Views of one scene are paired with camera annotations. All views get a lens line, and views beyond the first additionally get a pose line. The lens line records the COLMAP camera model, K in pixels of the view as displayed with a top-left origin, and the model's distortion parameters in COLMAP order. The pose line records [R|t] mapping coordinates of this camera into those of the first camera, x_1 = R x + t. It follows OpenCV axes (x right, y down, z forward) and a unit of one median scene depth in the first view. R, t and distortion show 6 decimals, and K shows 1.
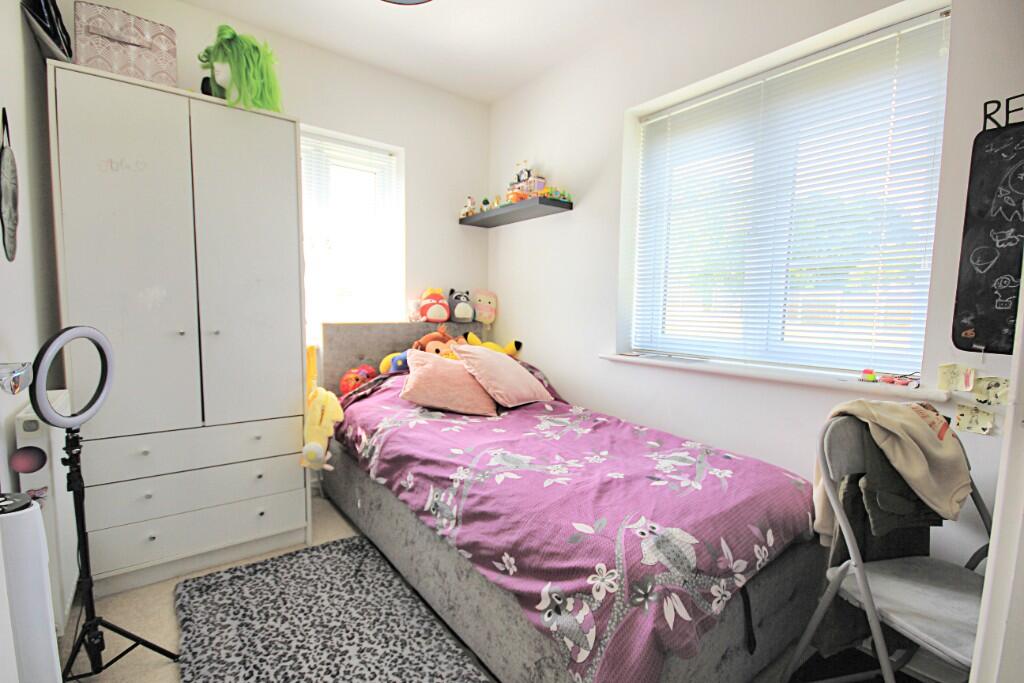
lens RADIAL K [[473.5, 0, 508.8], [0, 473.5, 341.7], [0, 0, 1]] dist [0.001969, -0.000820]
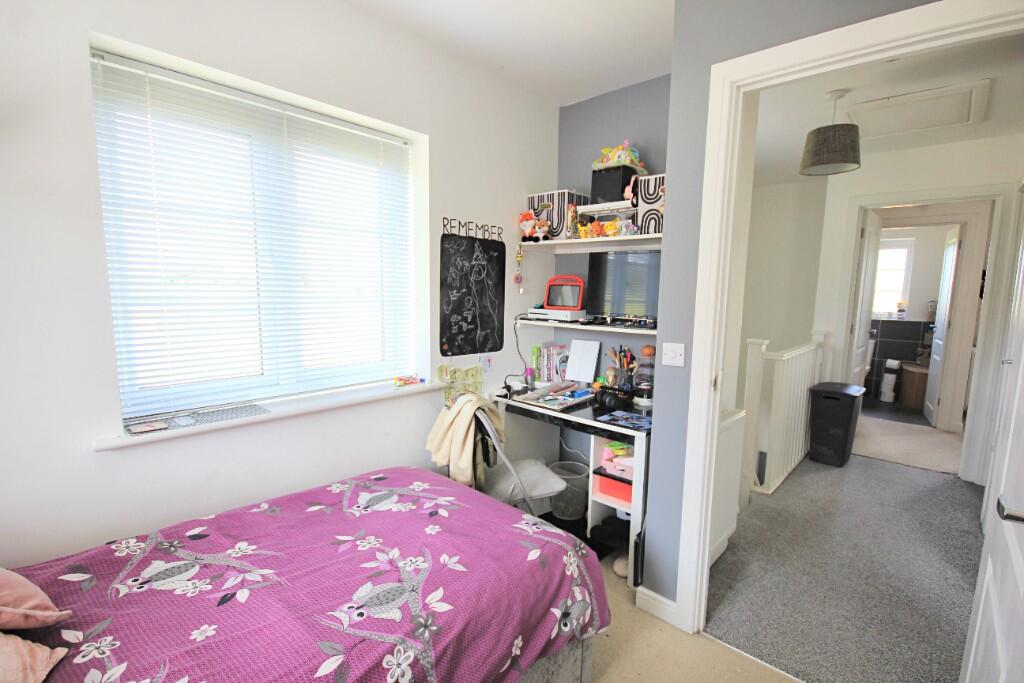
lens RADIAL K [[473.5, 0, 514.3], [0, 473.5, 349.2], [0, 0, 1]] dist [0.001969, -0.000820]
pose [[-0.184209, -0.149431, 0.971462, -0.707374], [0.053929, 0.985350, 0.161793, -0.246324], [-0.981407, 0.082194, -0.173452, 0.919119]]
